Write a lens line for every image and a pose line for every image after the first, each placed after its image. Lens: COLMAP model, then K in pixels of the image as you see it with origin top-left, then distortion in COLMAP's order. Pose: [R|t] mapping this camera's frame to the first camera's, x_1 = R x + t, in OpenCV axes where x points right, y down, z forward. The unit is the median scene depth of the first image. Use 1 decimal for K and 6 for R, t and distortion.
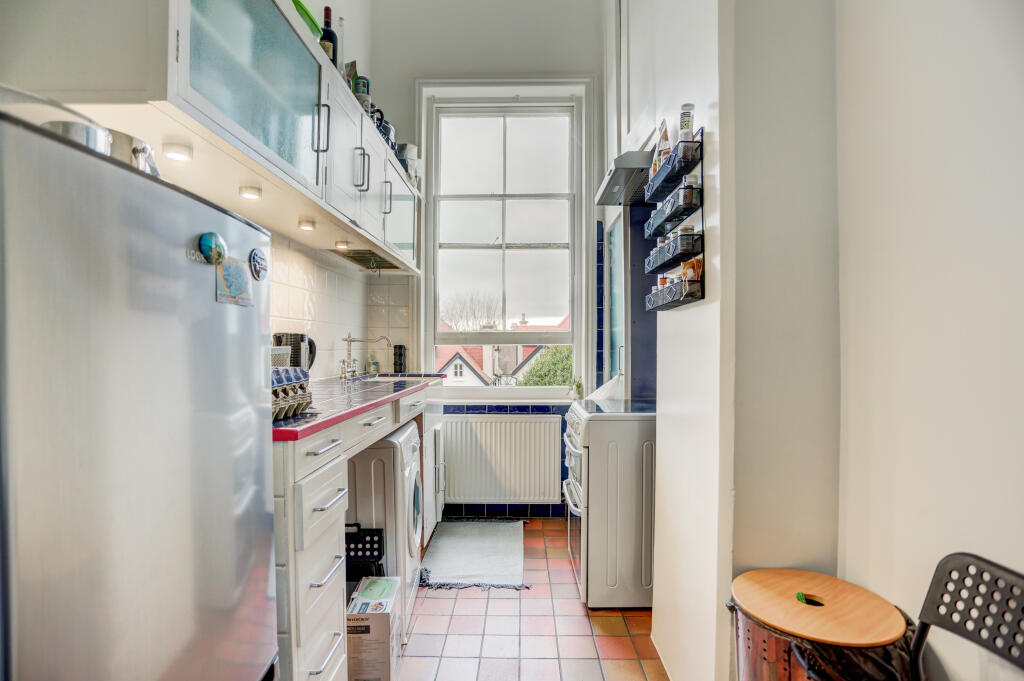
lens RADIAL K [[513.3, 0, 511.4], [0, 513.3, 342.6], [0, 0, 1]] dist [0.000819, 0.000007]
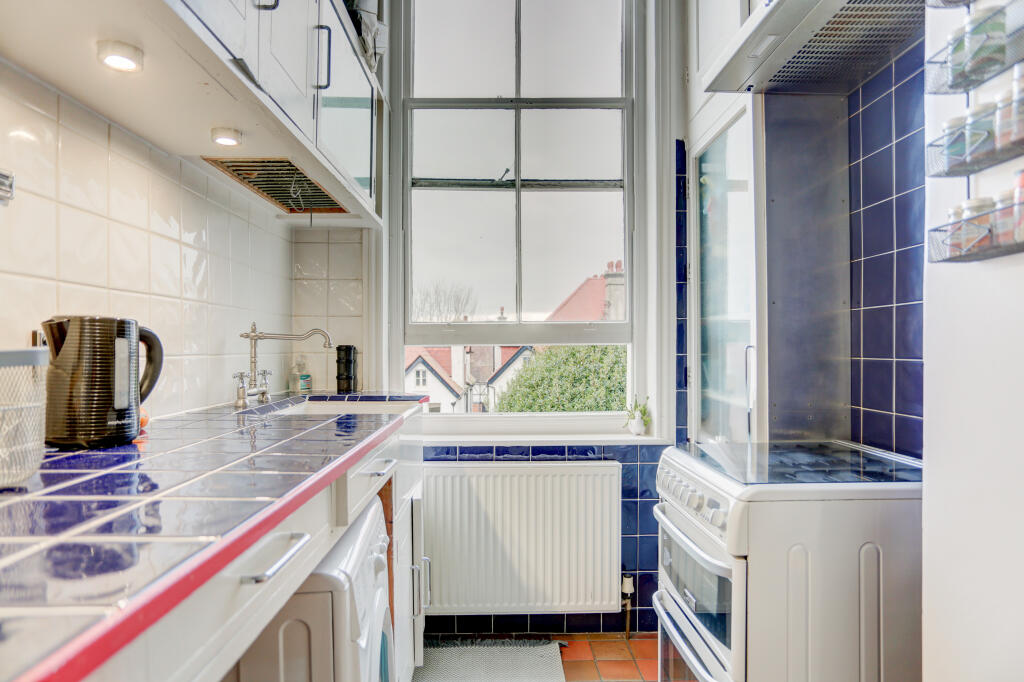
lens RADIAL K [[633.4, 0, 512.3], [0, 633.4, 342.8], [0, 0, 1]] dist [-0.009057, -0.001773]
pose [[0.999103, -0.001607, 0.042314, -0.059335], [0.001628, 0.999999, -0.000474, 0.002460], [-0.042313, 0.000542, 0.999104, 0.271182]]
